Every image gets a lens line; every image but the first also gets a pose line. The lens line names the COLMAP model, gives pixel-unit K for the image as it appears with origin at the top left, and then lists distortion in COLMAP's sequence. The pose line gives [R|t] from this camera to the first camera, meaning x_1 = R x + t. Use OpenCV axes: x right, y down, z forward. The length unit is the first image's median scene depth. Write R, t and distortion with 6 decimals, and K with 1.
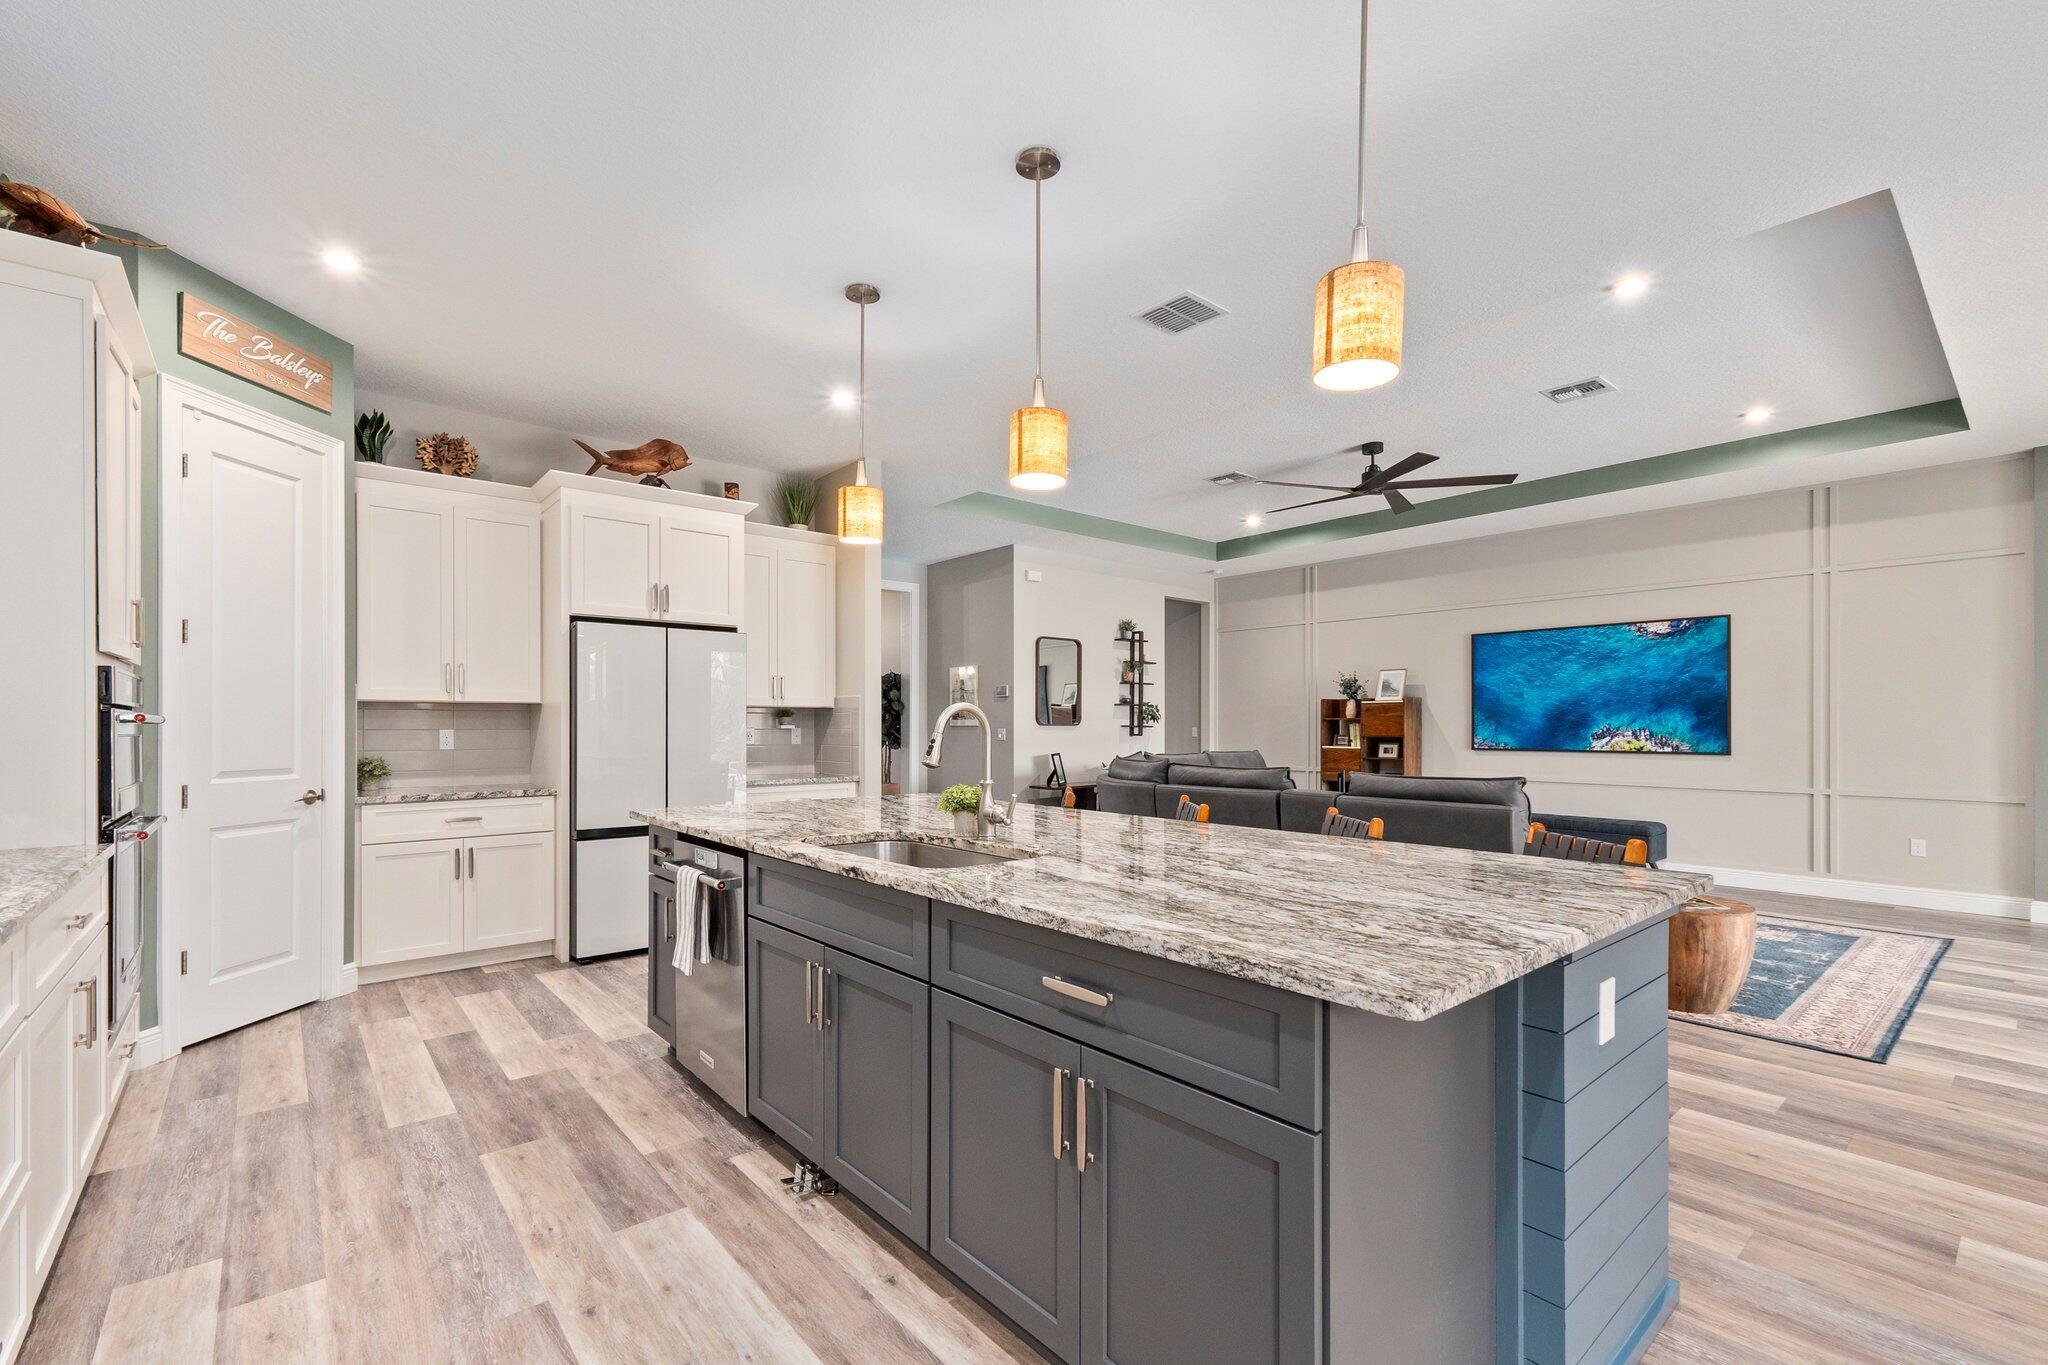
lens RADIAL K [[882.8, 0, 1004.8], [0, 882.8, 719.4], [0, 0, 1]] dist [0.003986, -0.000041]
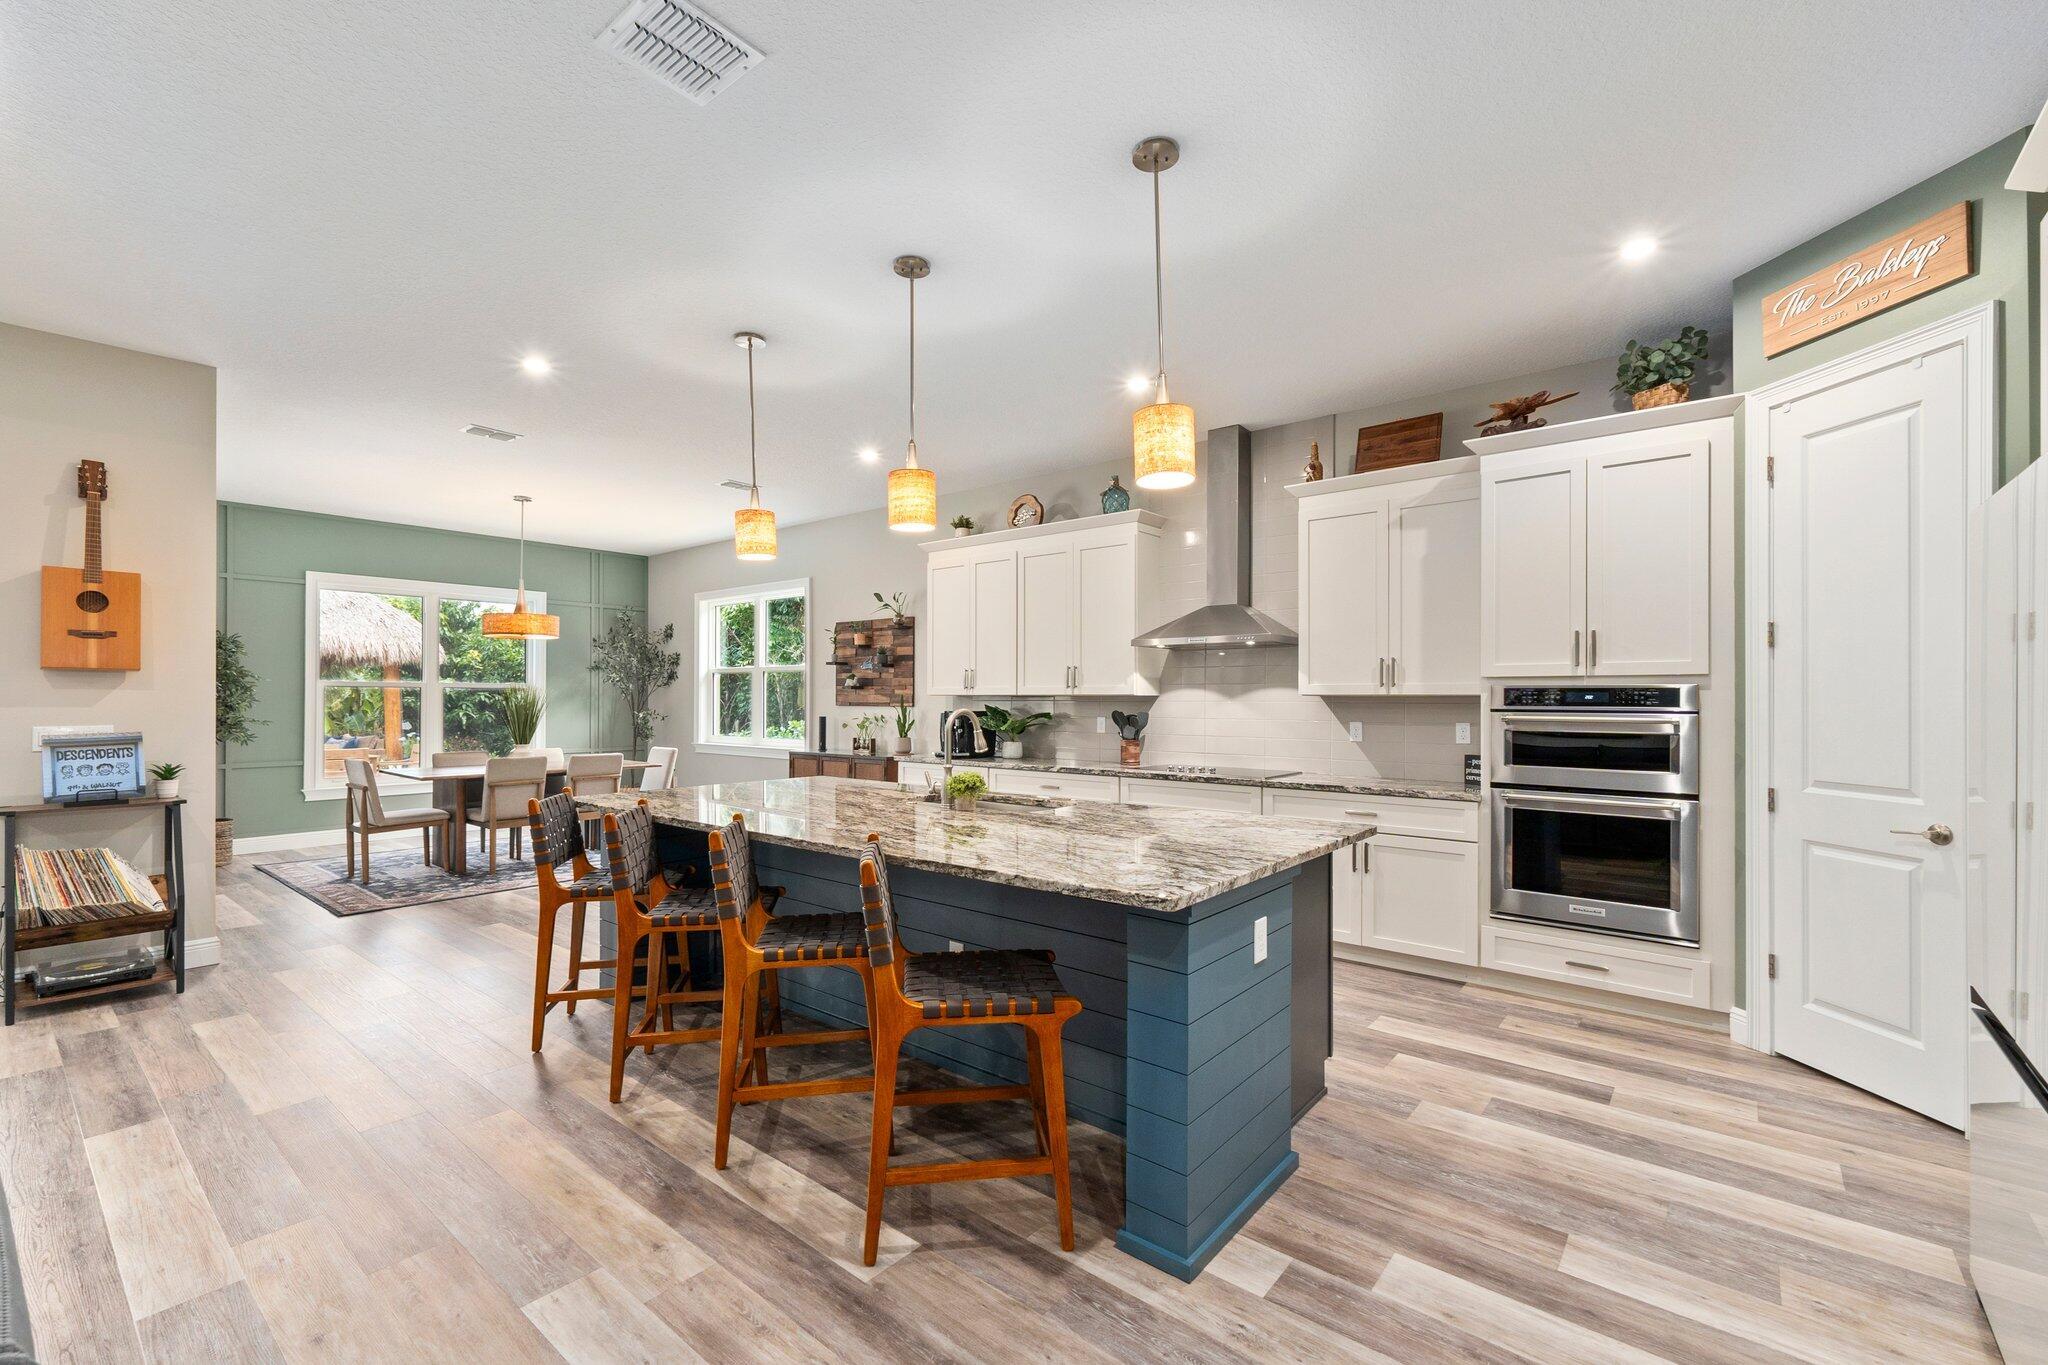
lens RADIAL K [[874.7, 0, 1018.7], [0, 874.7, 697.3], [0, 0, 1]] dist [0.004389, 0.000274]
pose [[-0.983003, -0.002691, -0.183570, 0.052690], [-0.001582, 0.999980, -0.006189, -0.011737], [0.183583, -0.005793, -0.982987, 1.050008]]
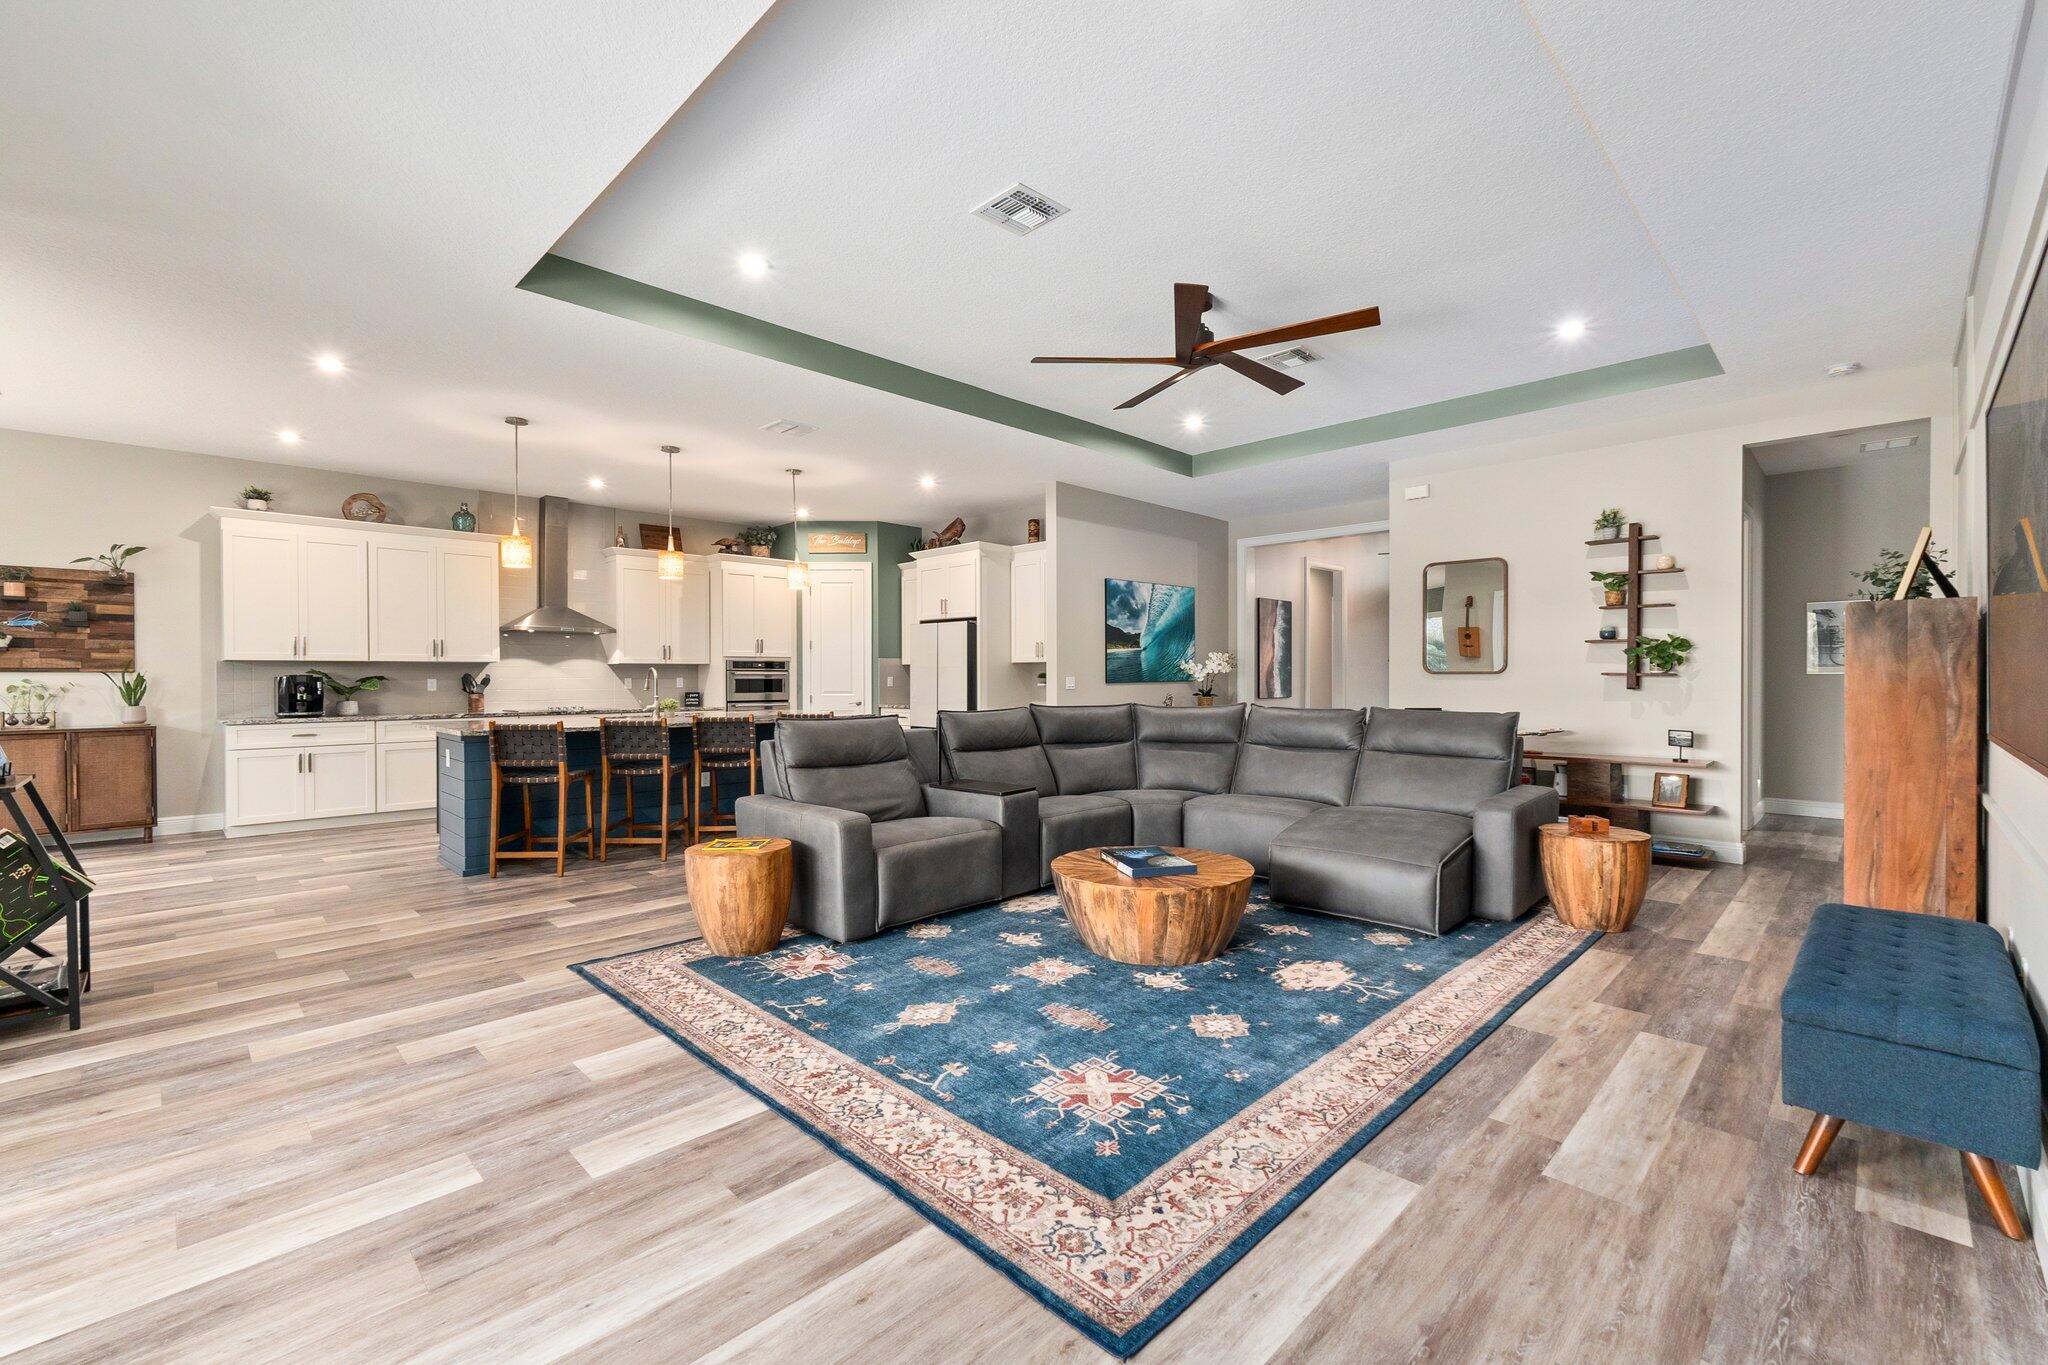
lens RADIAL K [[865.0, 0, 1016.6], [0, 865.0, 679.7], [0, 0, 1]] dist [0.002420, -0.000787]
pose [[0.089696, 0.003226, -0.995964, 1.207638], [0.008077, 0.999960, 0.003966, 0.008715], [0.995936, -0.008400, 0.089666, 0.828019]]
